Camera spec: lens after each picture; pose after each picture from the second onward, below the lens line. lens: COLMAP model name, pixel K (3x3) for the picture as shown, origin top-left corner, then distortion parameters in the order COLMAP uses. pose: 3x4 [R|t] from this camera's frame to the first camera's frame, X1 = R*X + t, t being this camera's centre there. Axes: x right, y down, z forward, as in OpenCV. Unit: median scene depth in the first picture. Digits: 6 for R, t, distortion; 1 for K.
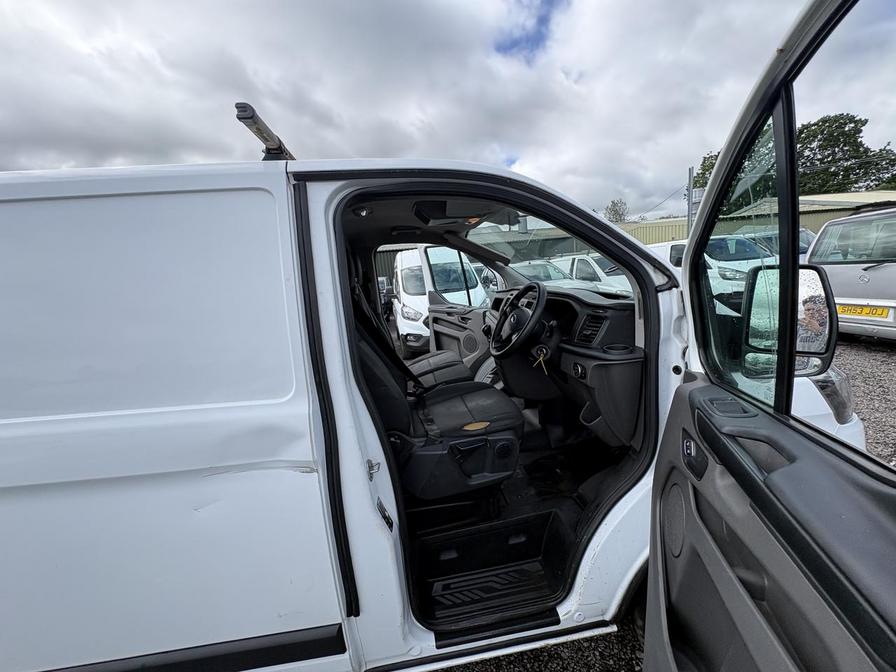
lens RADIAL K [[354.0, 0, 445.3], [0, 354.0, 332.5], [0, 0, 1]] dist [-0.000375, -0.000148]
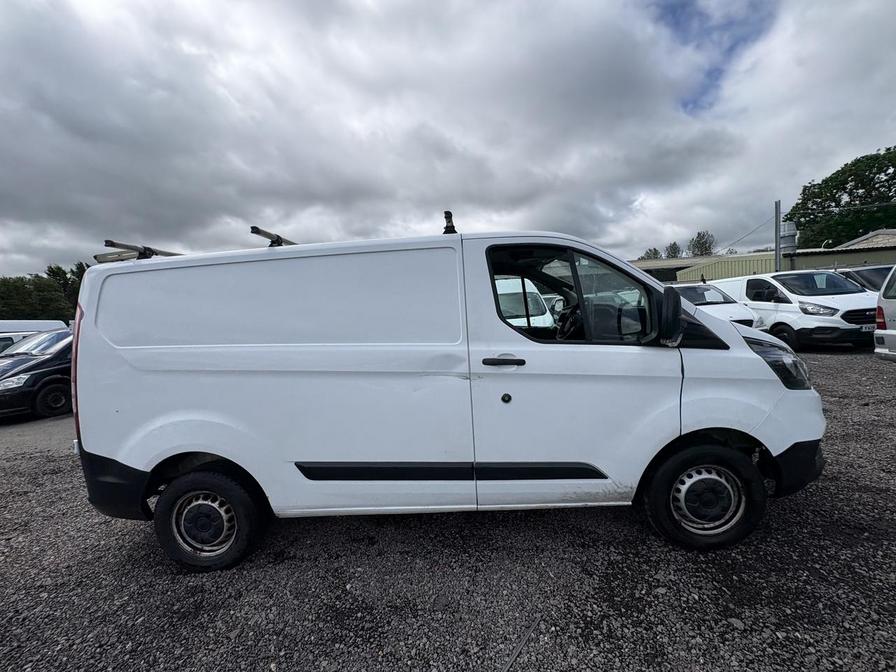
lens RADIAL K [[354.0, 0, 445.3], [0, 354.0, 332.5], [0, 0, 1]] dist [-0.000375, -0.000148]
pose [[0.983022, 0.037800, -0.179553, -0.016342], [-0.053542, 0.995056, -0.083650, 0.036531], [0.175504, 0.091844, 0.980185, -0.132567]]
